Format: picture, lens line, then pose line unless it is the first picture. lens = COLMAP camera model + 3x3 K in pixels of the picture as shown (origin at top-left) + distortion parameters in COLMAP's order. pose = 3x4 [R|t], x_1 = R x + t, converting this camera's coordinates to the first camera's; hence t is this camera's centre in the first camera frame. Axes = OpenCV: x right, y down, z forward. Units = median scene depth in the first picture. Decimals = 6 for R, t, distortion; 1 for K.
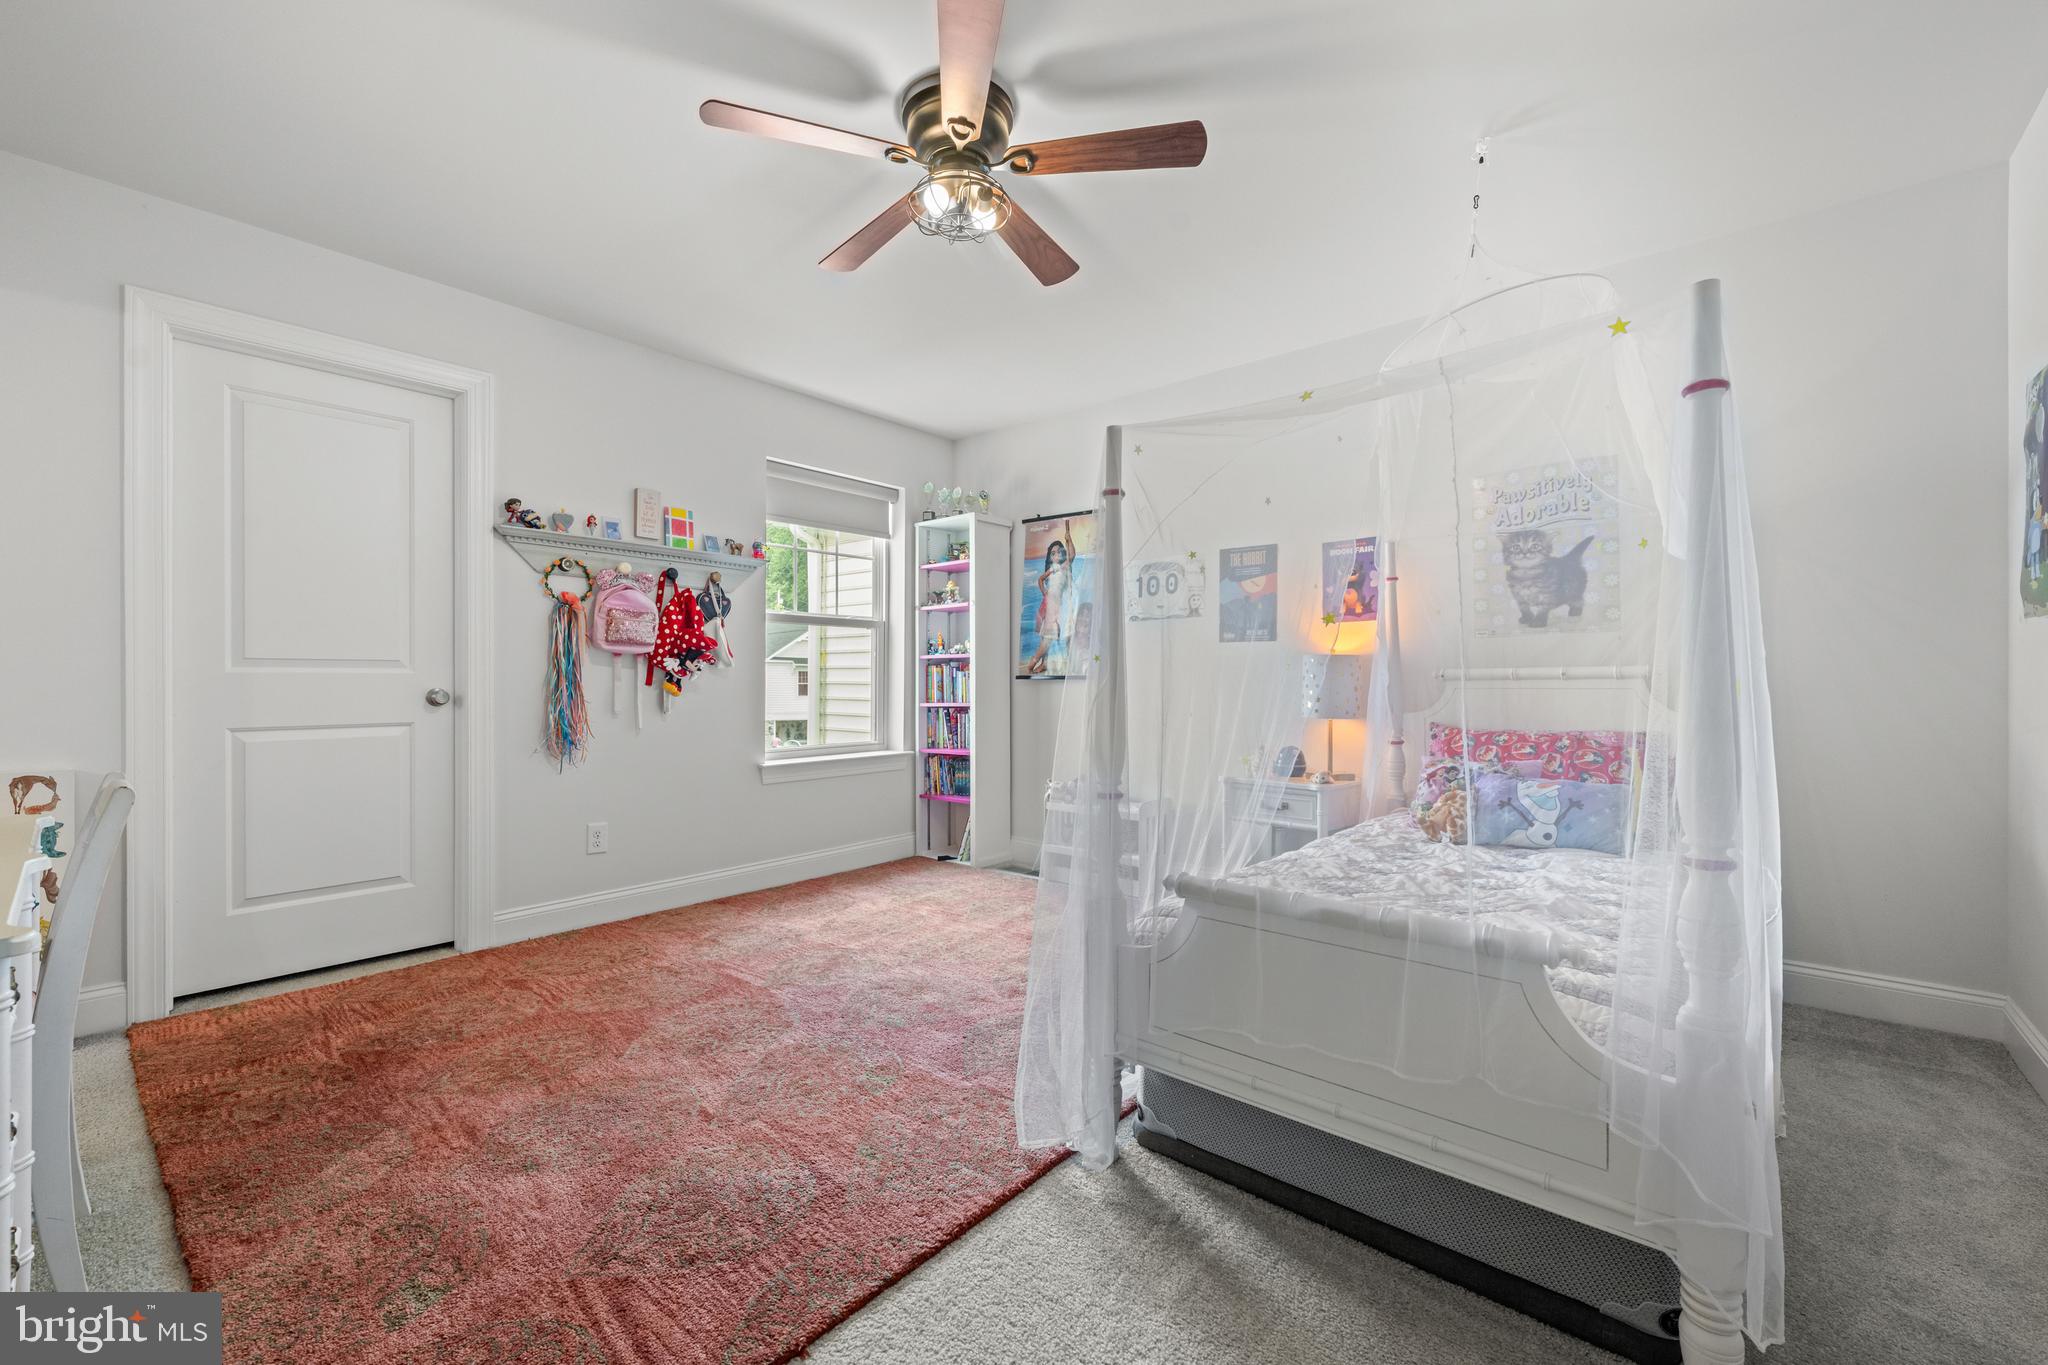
lens RADIAL K [[825.3, 0, 1016.3], [0, 825.3, 678.0], [0, 0, 1]] dist [-0.000928, 0.000453]
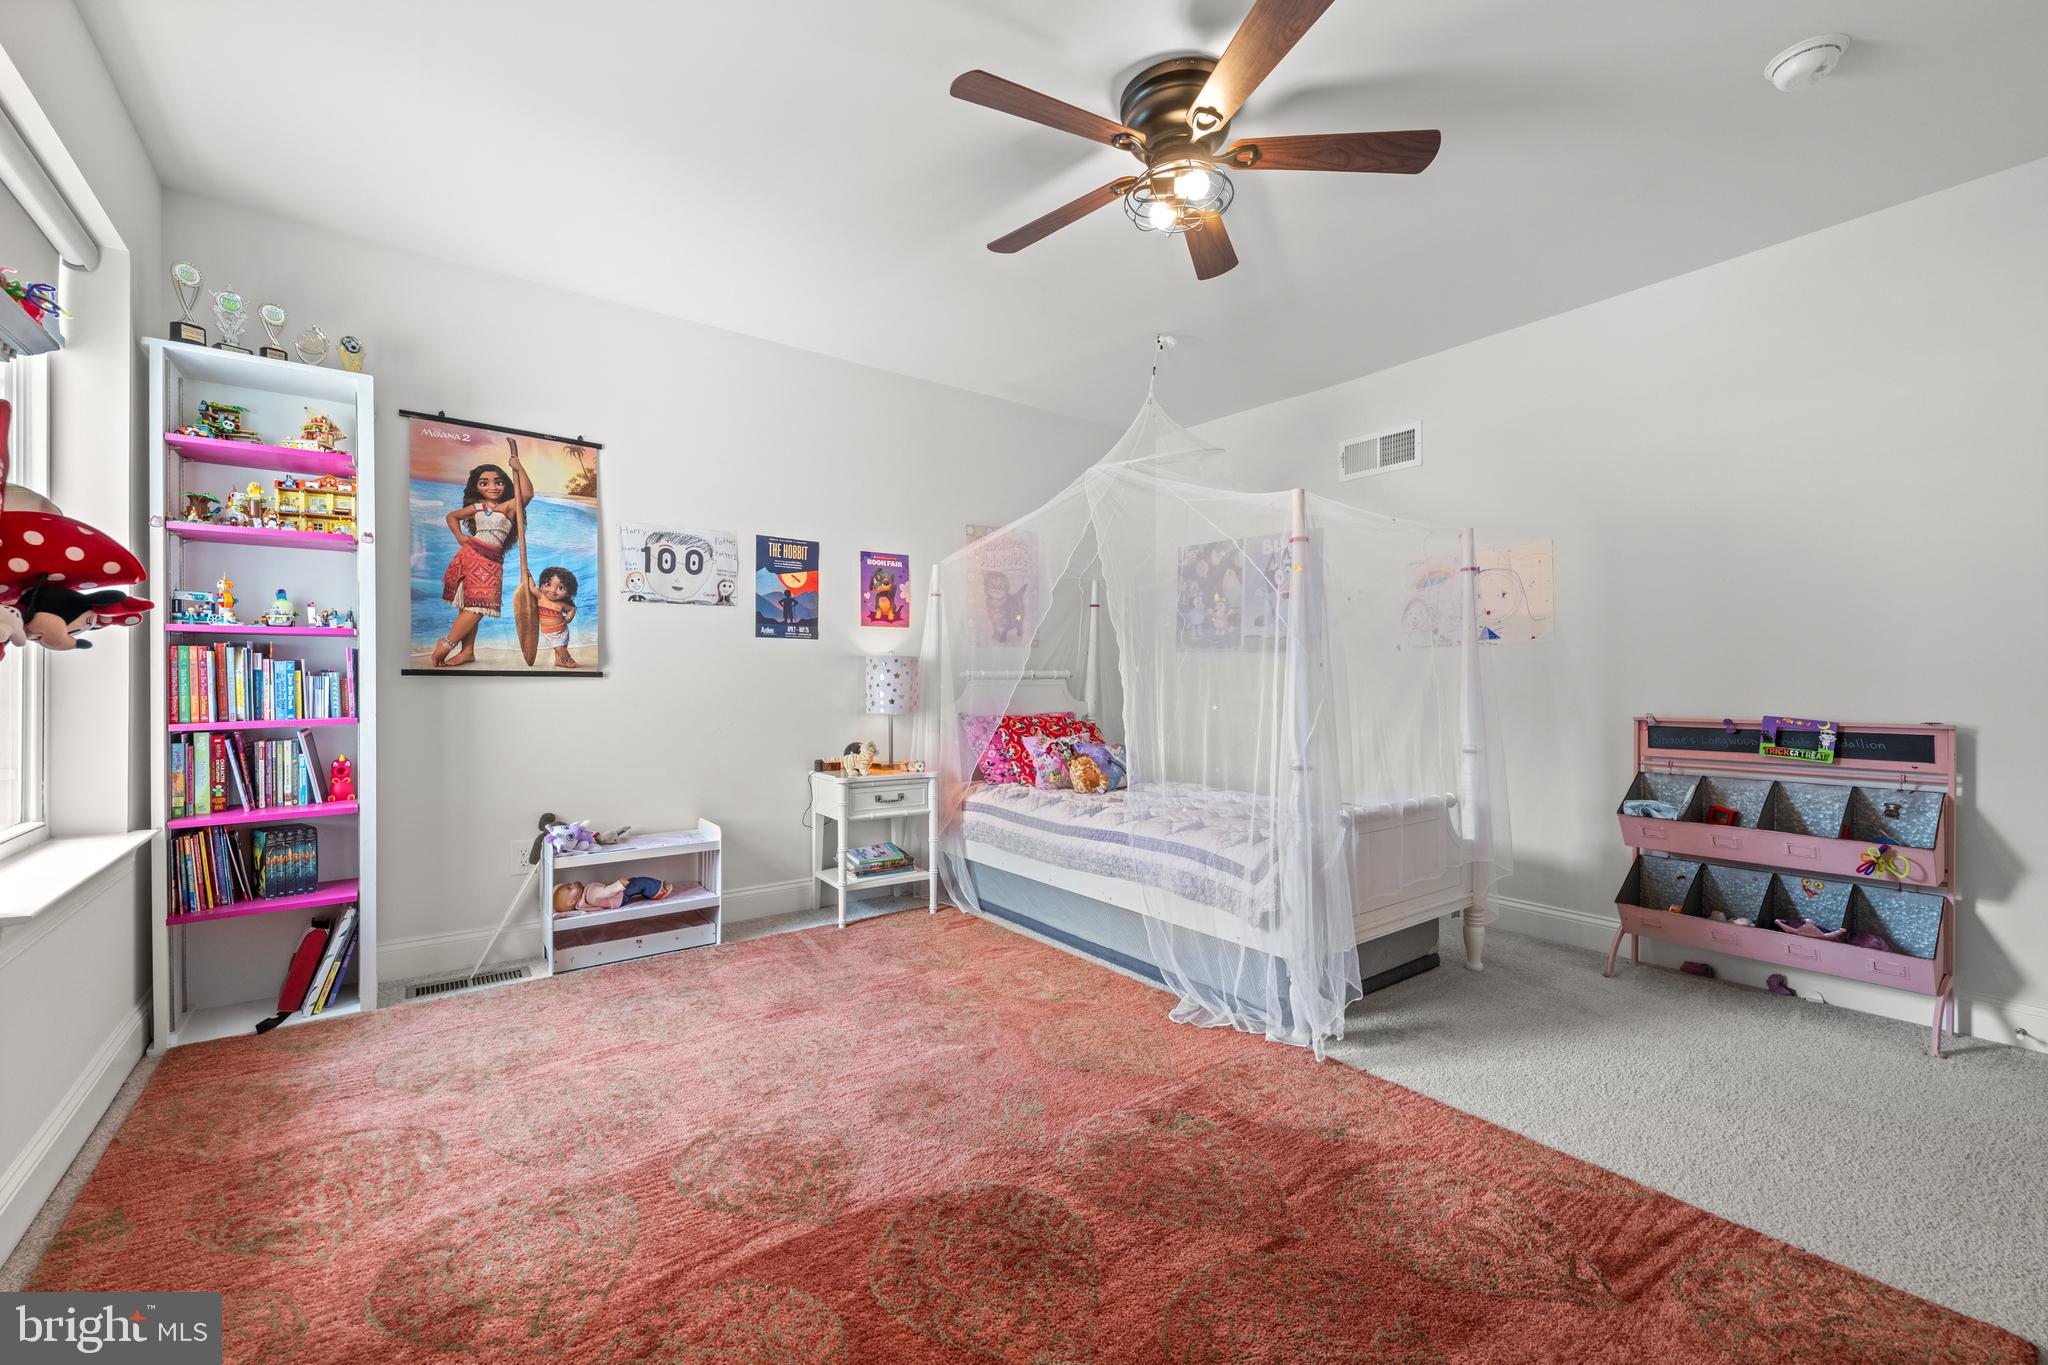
lens RADIAL K [[825.3, 0, 1016.3], [0, 825.3, 678.0], [0, 0, 1]] dist [-0.000928, 0.000453]
pose [[0.217087, 0.002990, 0.976148, -0.598174], [-0.006649, 0.999977, -0.001584, 0.001464], [-0.976130, -0.006146, 0.217102, 0.542056]]
